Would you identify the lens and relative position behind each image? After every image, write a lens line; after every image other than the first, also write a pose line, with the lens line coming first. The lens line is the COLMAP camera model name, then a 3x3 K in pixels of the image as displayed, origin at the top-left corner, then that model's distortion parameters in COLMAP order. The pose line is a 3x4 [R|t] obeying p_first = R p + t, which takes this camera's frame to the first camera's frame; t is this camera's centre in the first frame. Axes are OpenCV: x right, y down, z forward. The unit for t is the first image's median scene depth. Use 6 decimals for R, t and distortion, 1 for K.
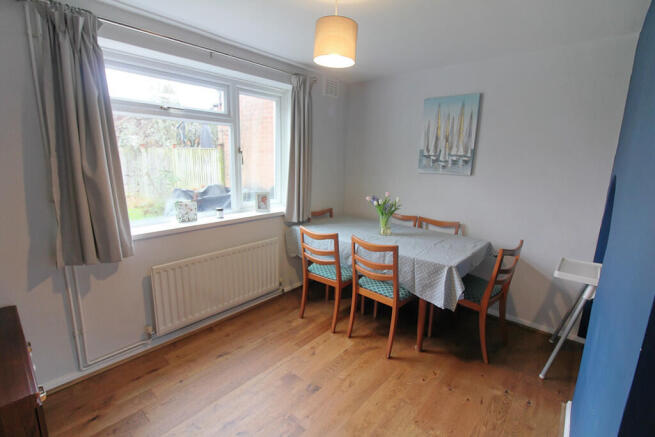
lens RADIAL K [[302.1, 0, 322.0], [0, 302.1, 221.3], [0, 0, 1]] dist [0.000338, 0.000102]
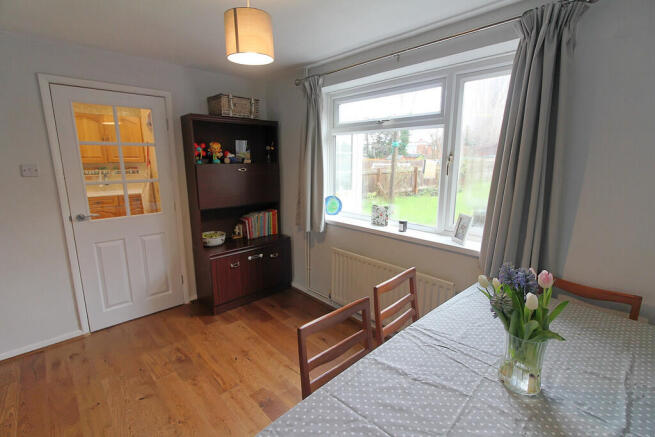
lens RADIAL K [[304.6, 0, 327.5], [0, 304.6, 218.5], [0, 0, 1]] dist [-0.001923, -0.000413]
pose [[-0.093047, 0.190727, -0.977223, 0.631990], [-0.196005, 0.958767, 0.205787, -0.211142], [0.976178, 0.210688, -0.051827, 0.882659]]
